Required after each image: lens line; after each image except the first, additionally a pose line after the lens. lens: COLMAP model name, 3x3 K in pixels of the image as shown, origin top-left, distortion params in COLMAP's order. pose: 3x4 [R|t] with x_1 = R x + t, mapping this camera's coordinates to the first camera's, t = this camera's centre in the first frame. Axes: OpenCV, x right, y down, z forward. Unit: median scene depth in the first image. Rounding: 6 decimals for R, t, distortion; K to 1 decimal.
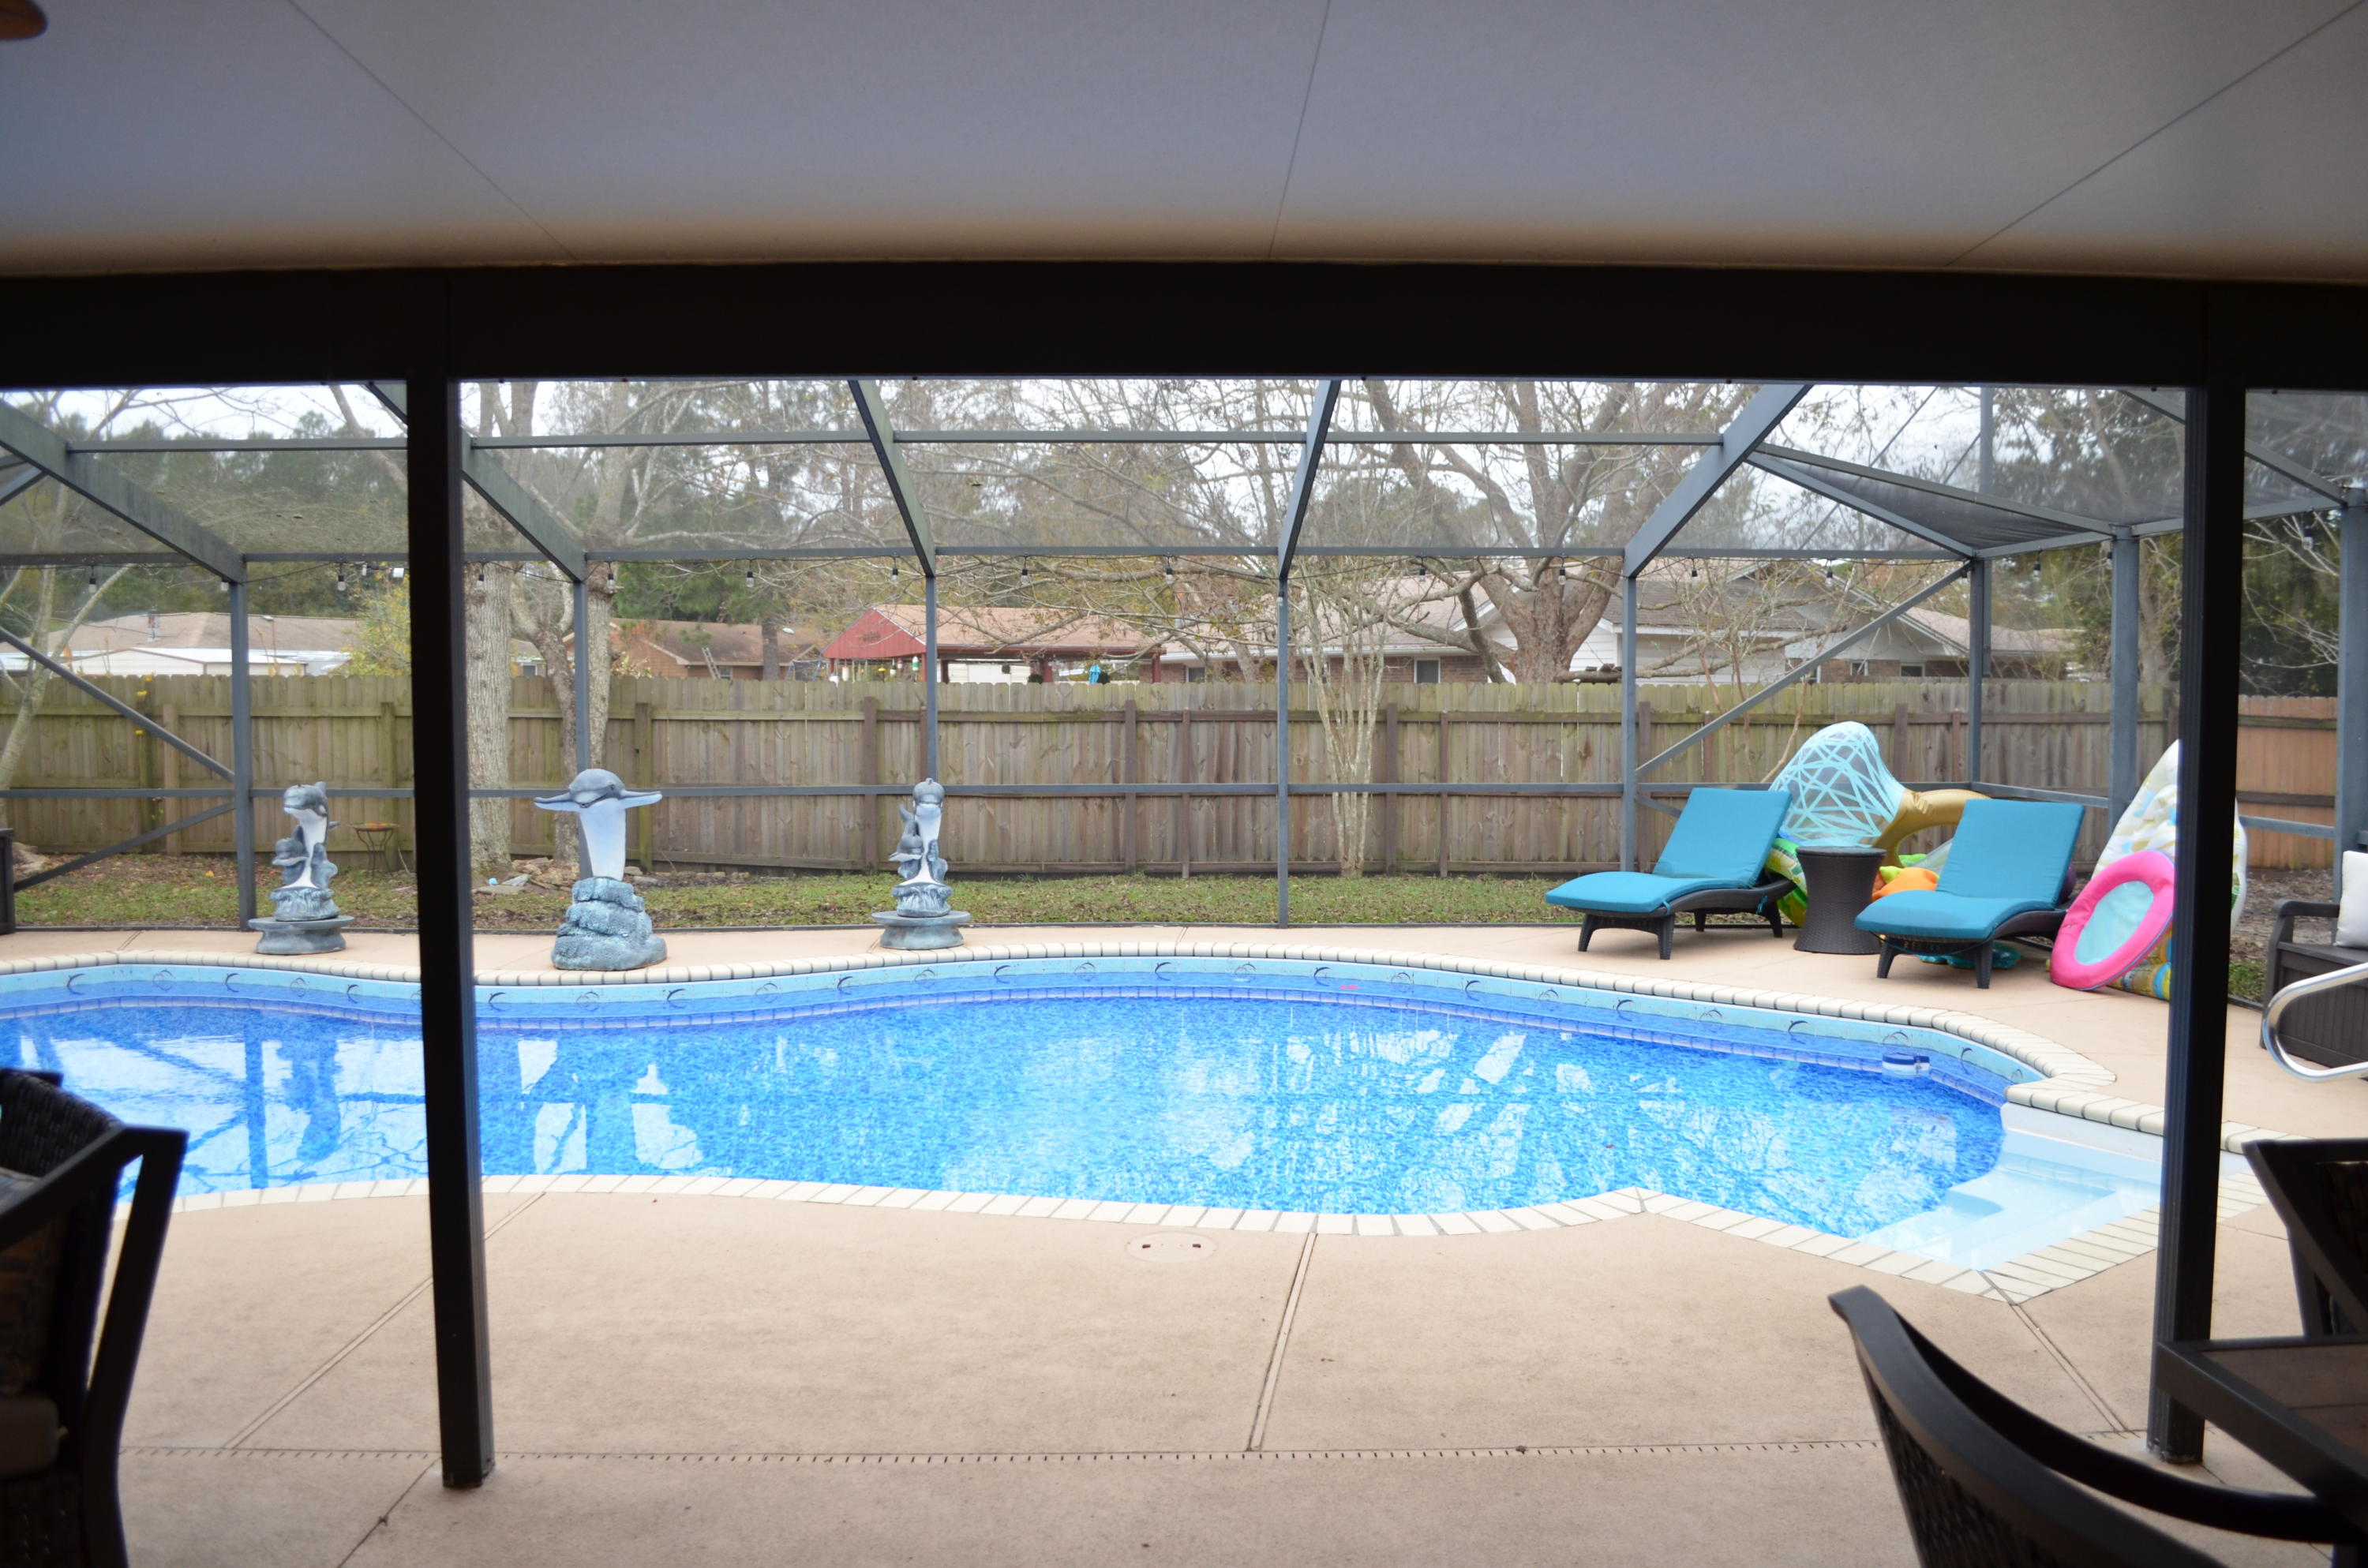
lens RADIAL K [[1883.2, 0, 1186.4], [0, 1883.2, 782.9], [0, 0, 1]] dist [-0.084096, -0.007190]
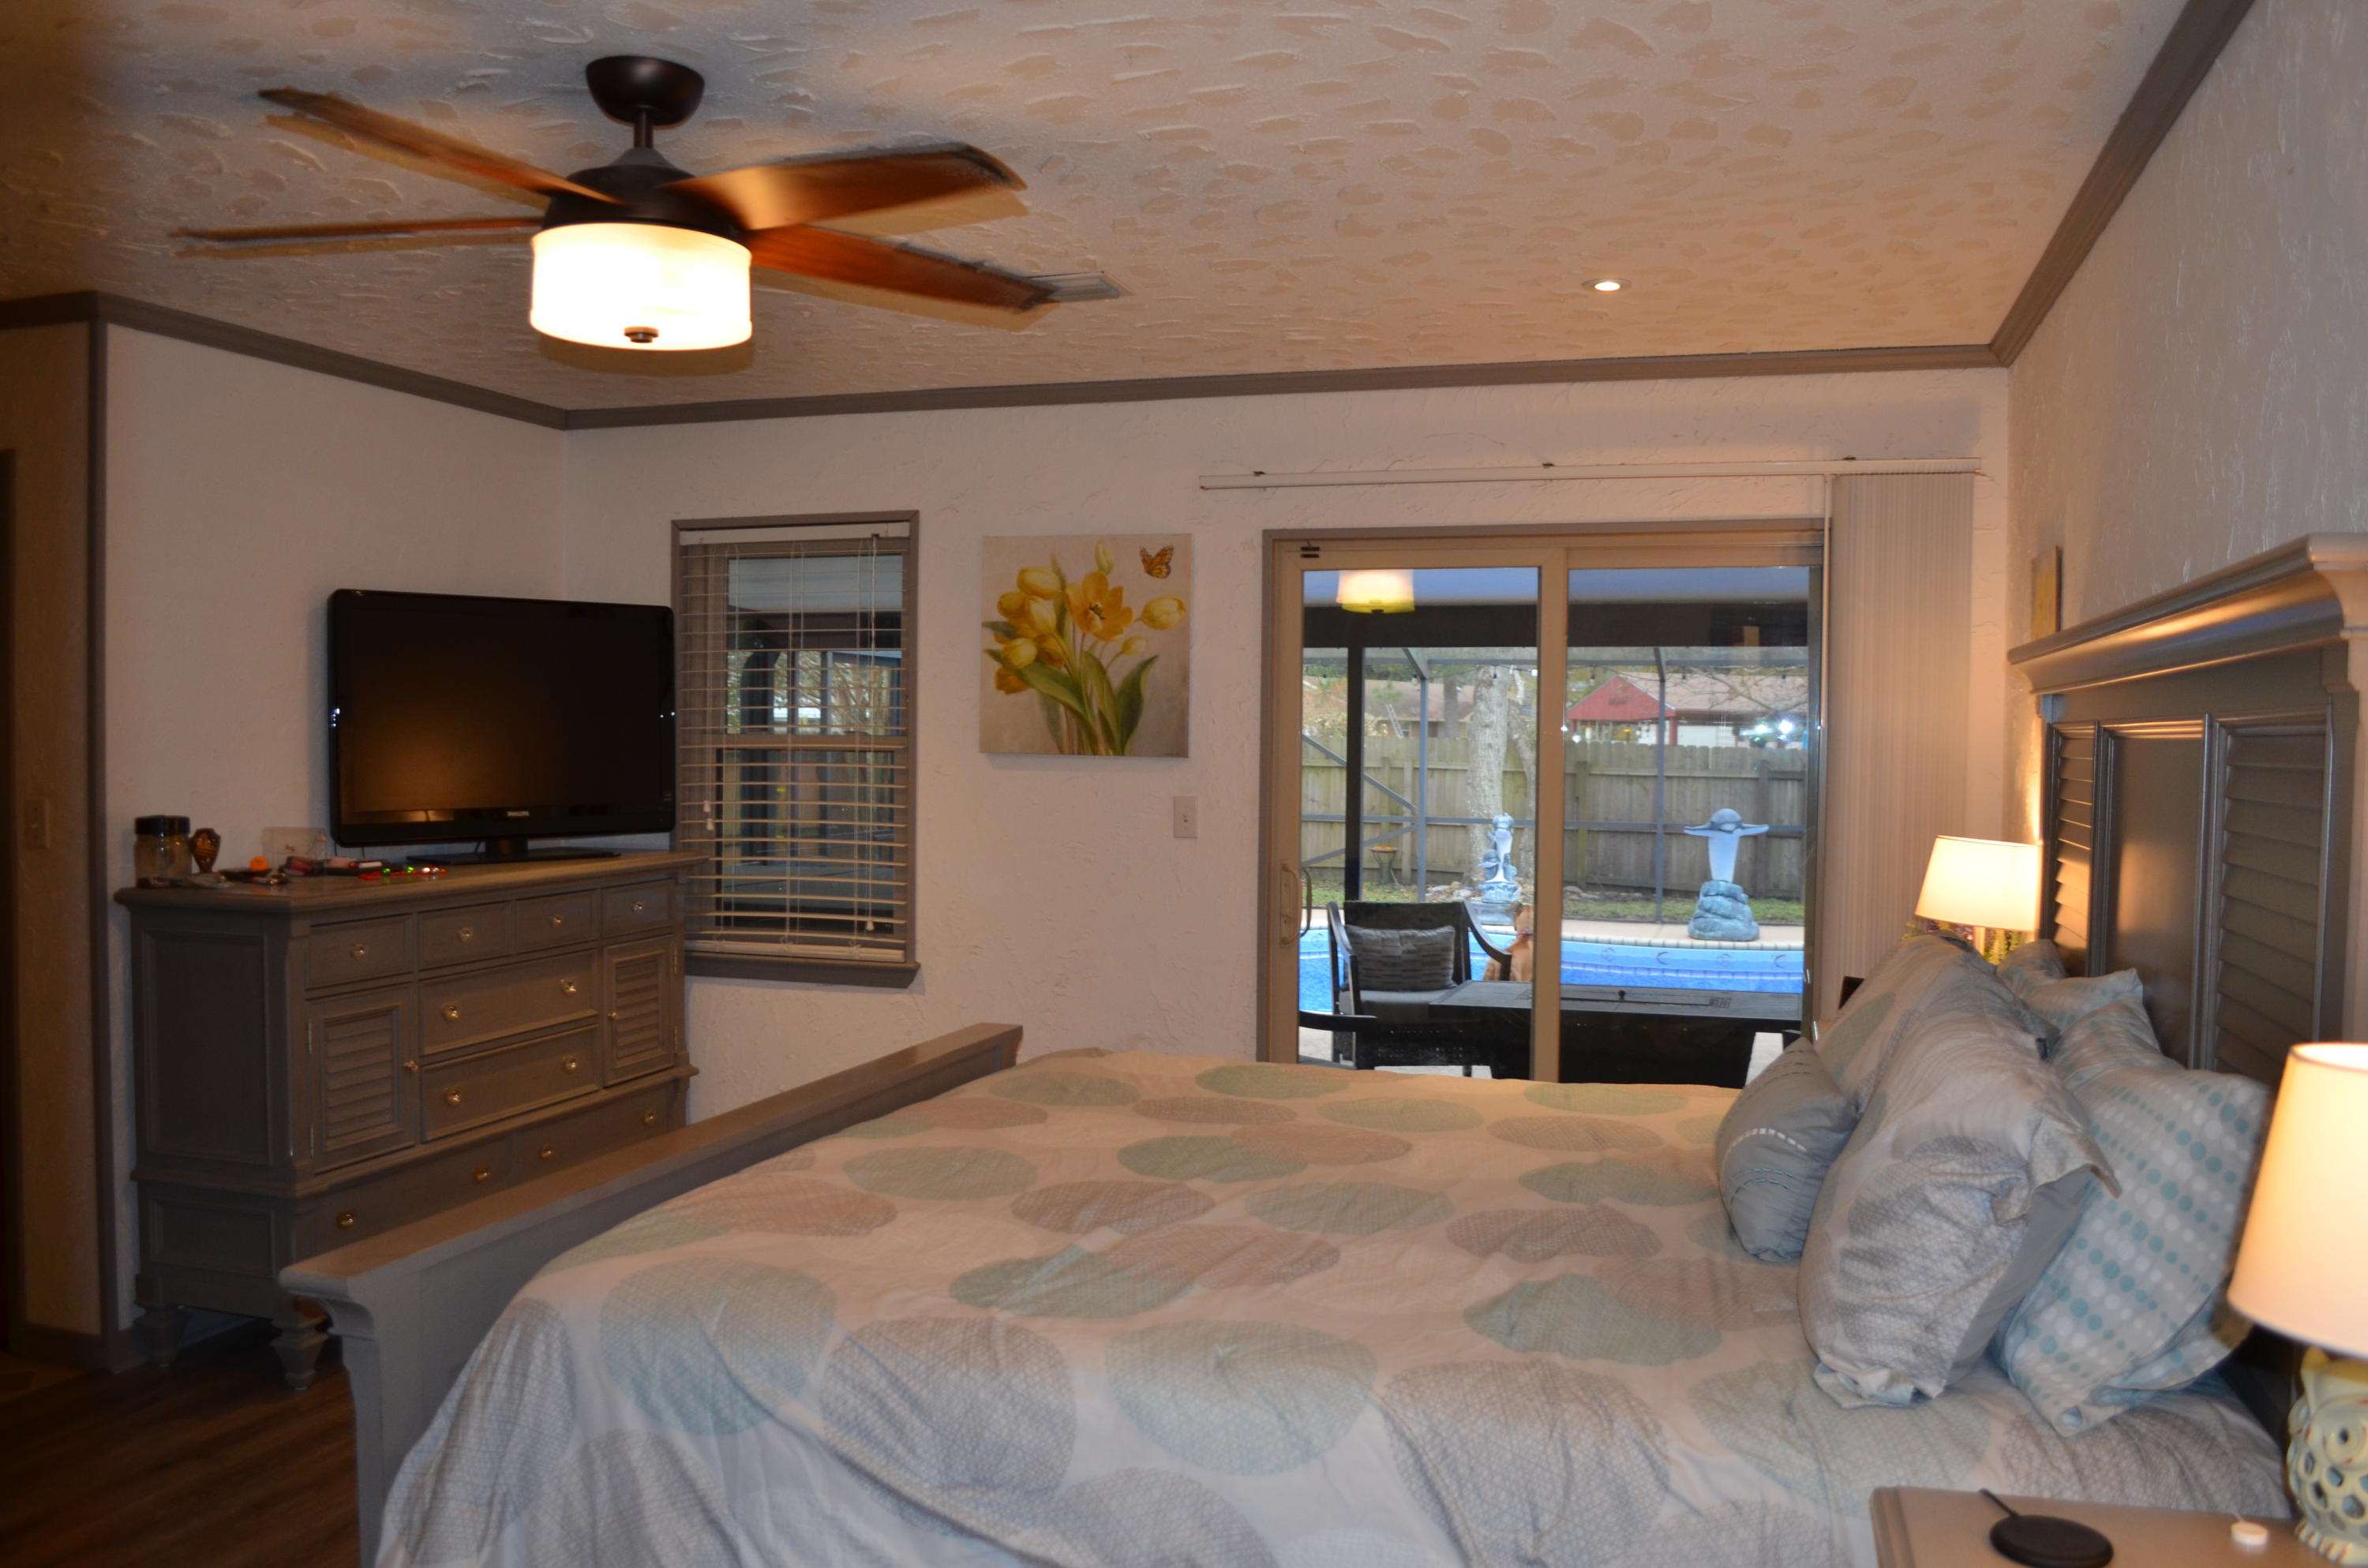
lens RADIAL K [[1883.2, 0, 1183.5], [0, 1883.2, 792.4], [0, 0, 1]] dist [-0.084096, -0.007190]
pose [[0.949521, 0.021960, -0.312933, -0.143789], [-0.029222, 0.999401, -0.018535, 0.011327], [0.312338, 0.026744, 0.949594, -0.329955]]
